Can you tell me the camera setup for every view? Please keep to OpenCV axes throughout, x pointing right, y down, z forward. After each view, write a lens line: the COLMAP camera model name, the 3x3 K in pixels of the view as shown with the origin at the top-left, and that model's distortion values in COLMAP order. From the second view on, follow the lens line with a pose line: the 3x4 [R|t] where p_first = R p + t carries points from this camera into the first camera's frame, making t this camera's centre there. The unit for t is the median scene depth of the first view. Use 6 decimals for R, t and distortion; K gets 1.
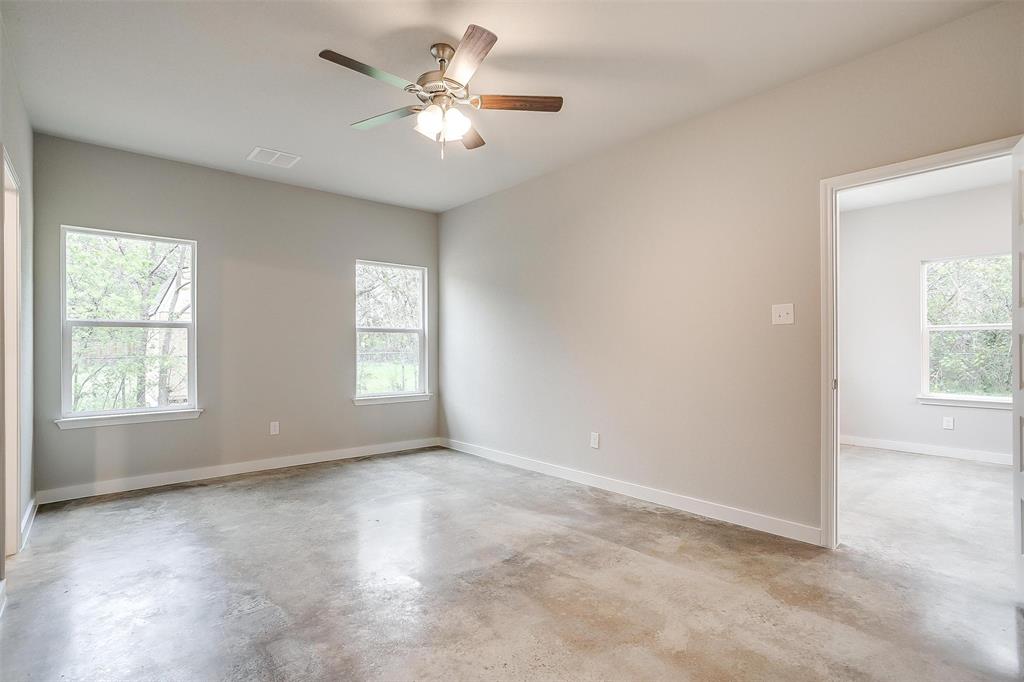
lens RADIAL K [[497.4, 0, 518.8], [0, 497.4, 344.6], [0, 0, 1]] dist [-0.043990, 0.023134]
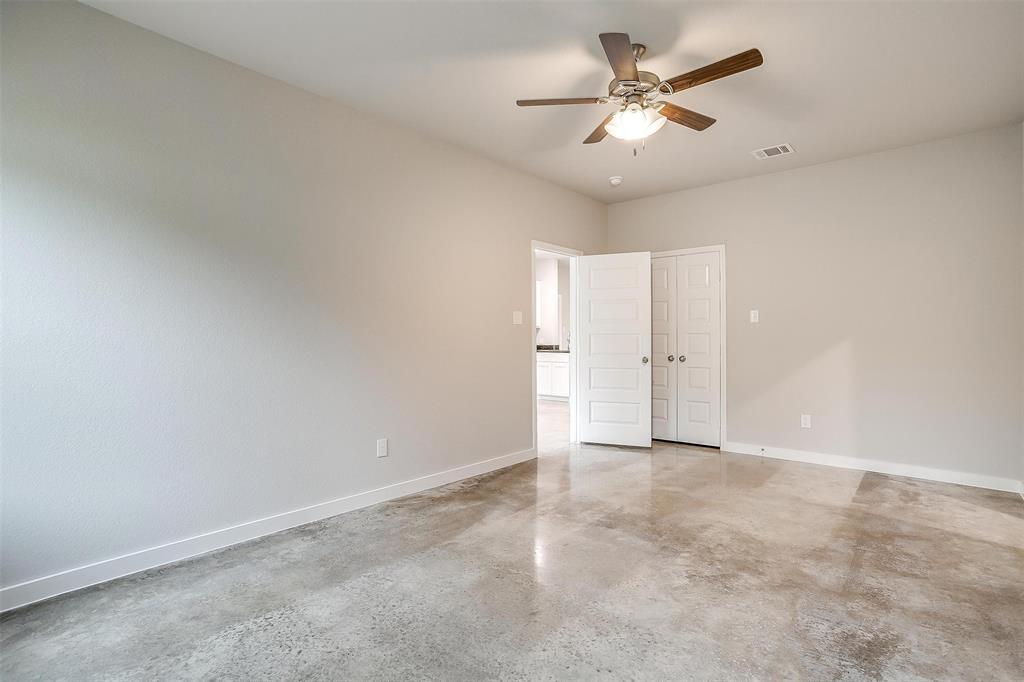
lens RADIAL K [[497.4, 0, 509.1], [0, 497.4, 333.0], [0, 0, 1]] dist [-0.043990, 0.023134]
pose [[-0.130371, 0.015117, 0.991350, -0.931104], [-0.004060, 0.999867, -0.015781, 0.008477], [-0.991457, -0.006082, -0.130292, 1.142233]]
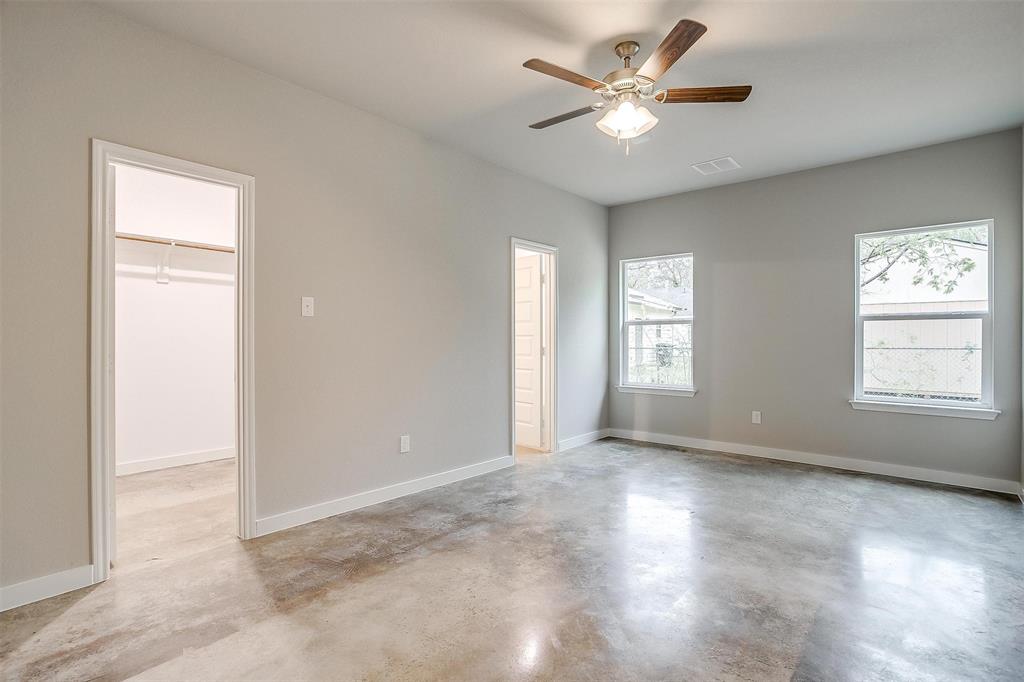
lens RADIAL K [[497.4, 0, 507.5], [0, 497.4, 337.5], [0, 0, 1]] dist [-0.043990, 0.023134]
pose [[0.126470, -0.001048, -0.991970, 0.674923], [0.006645, 0.999978, -0.000209, -0.001712], [0.991948, -0.006565, 0.126474, 0.513507]]
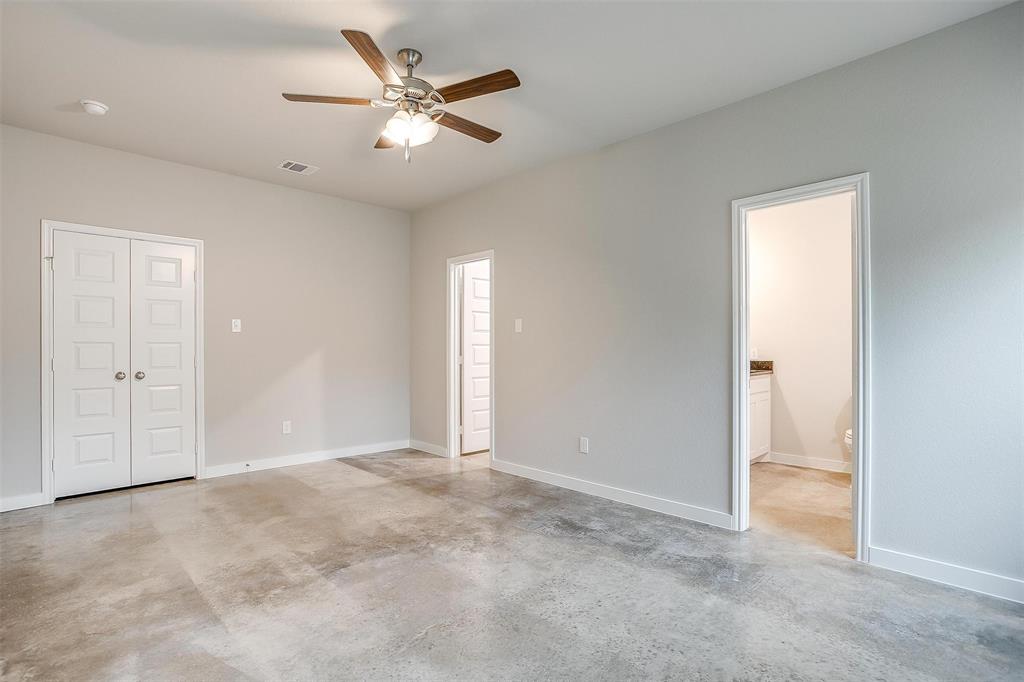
lens RADIAL K [[497.4, 0, 521.0], [0, 497.4, 344.7], [0, 0, 1]] dist [-0.043990, 0.023134]
pose [[-0.998146, 0.002918, -0.060790, -0.262317], [0.003835, 0.999881, -0.014969, 0.009329], [0.060739, -0.015174, -0.998038, 1.660654]]
